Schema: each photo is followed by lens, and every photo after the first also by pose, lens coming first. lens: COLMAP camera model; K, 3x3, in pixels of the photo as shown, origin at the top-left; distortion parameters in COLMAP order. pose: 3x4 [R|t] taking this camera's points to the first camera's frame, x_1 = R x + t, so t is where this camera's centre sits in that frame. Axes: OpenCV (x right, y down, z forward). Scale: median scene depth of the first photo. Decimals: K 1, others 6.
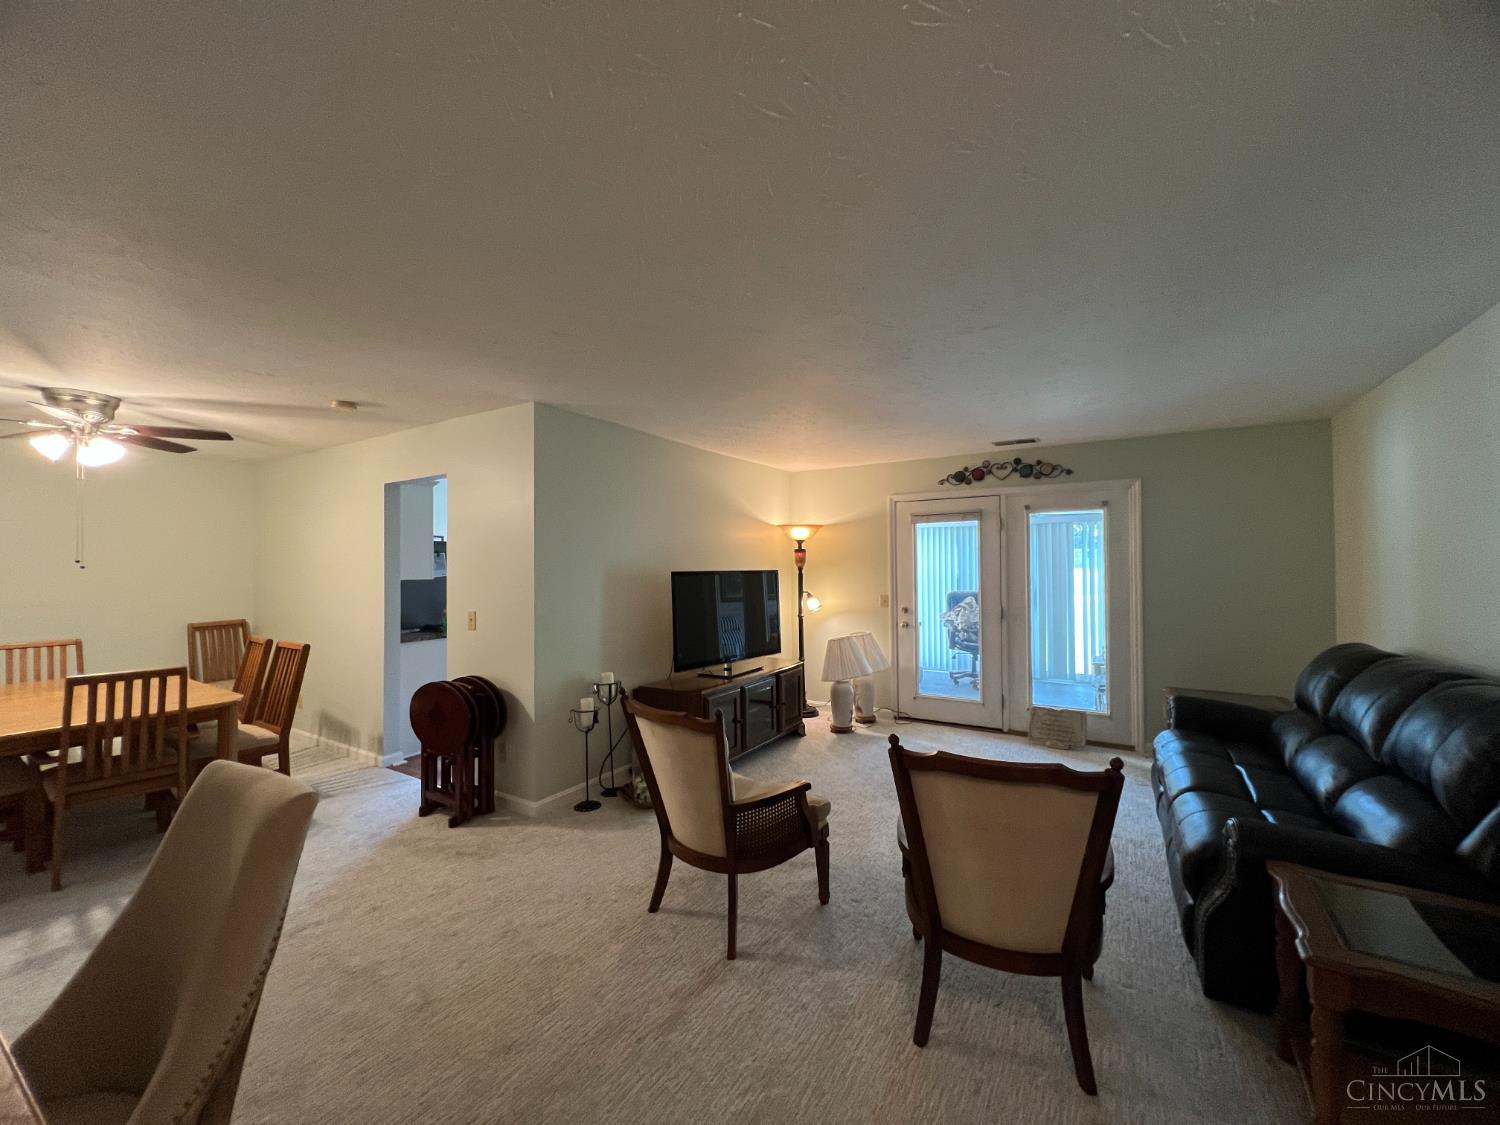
lens RADIAL K [[601.9, 0, 756.6], [0, 601.9, 562.0], [0, 0, 1]] dist [0.009600, 0.000268]
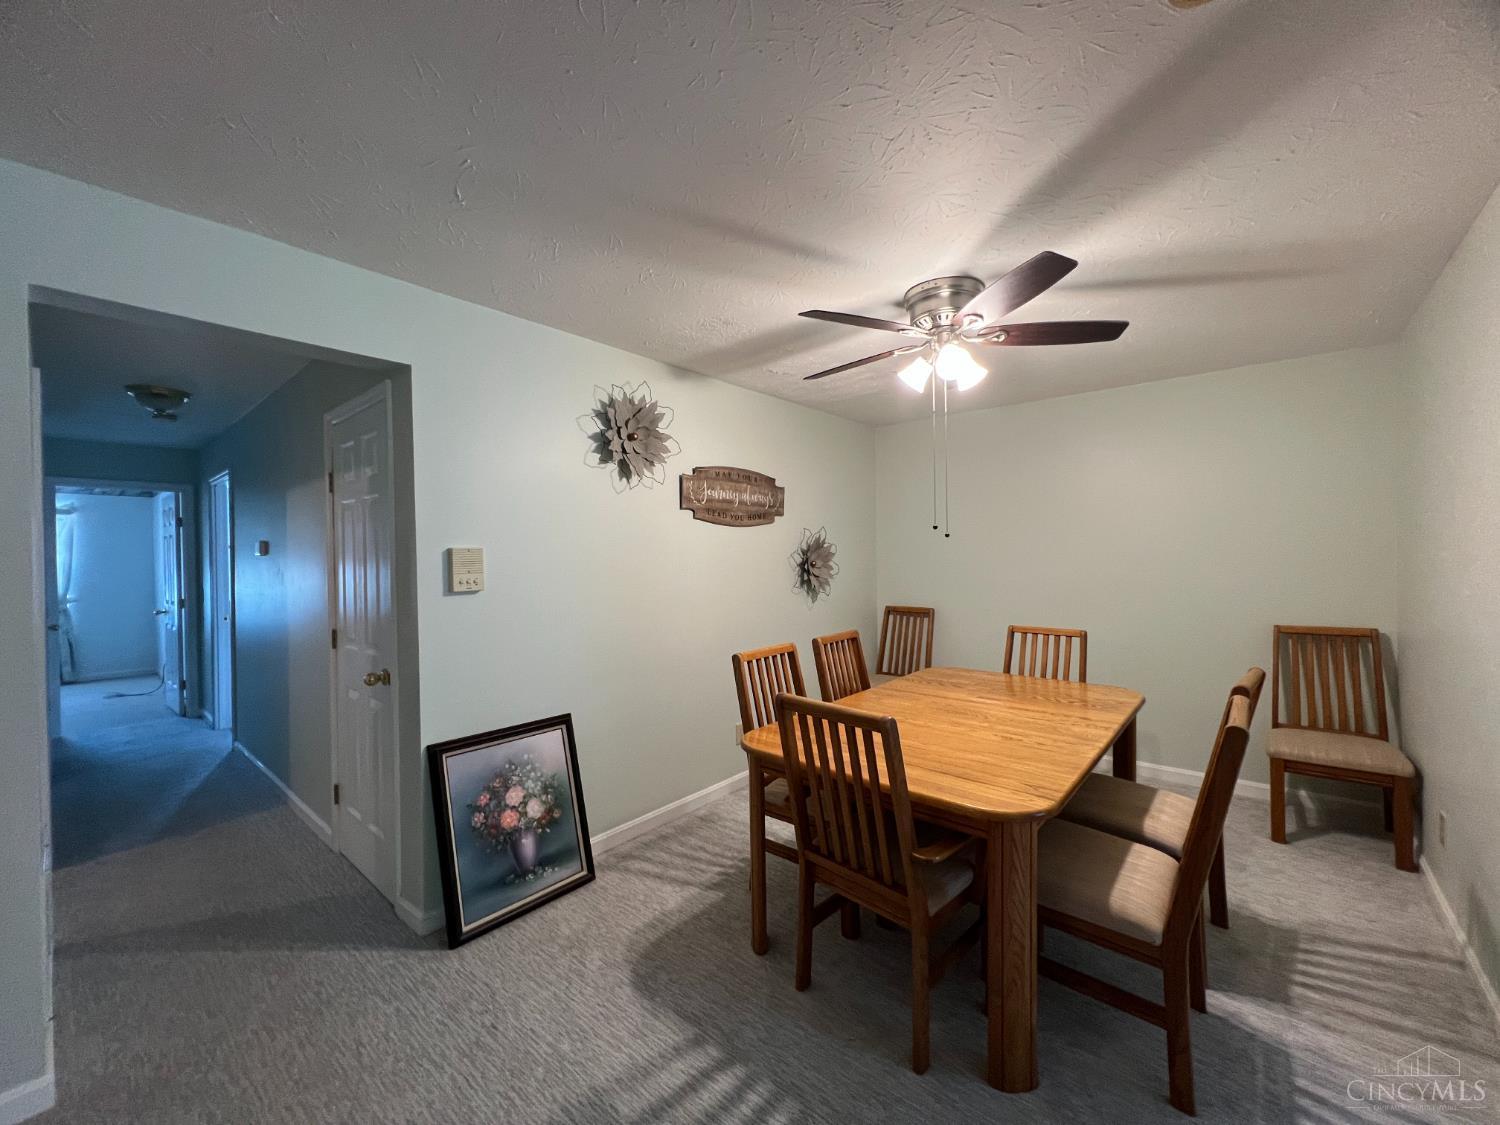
lens RADIAL K [[601.9, 0, 753.6], [0, 601.9, 556.4], [0, 0, 1]] dist [0.009600, 0.000268]
pose [[-0.149557, 0.005999, -0.988735, -0.297715], [0.019836, 0.999799, 0.003065, 0.022757], [0.988554, -0.019154, -0.149646, 0.709103]]
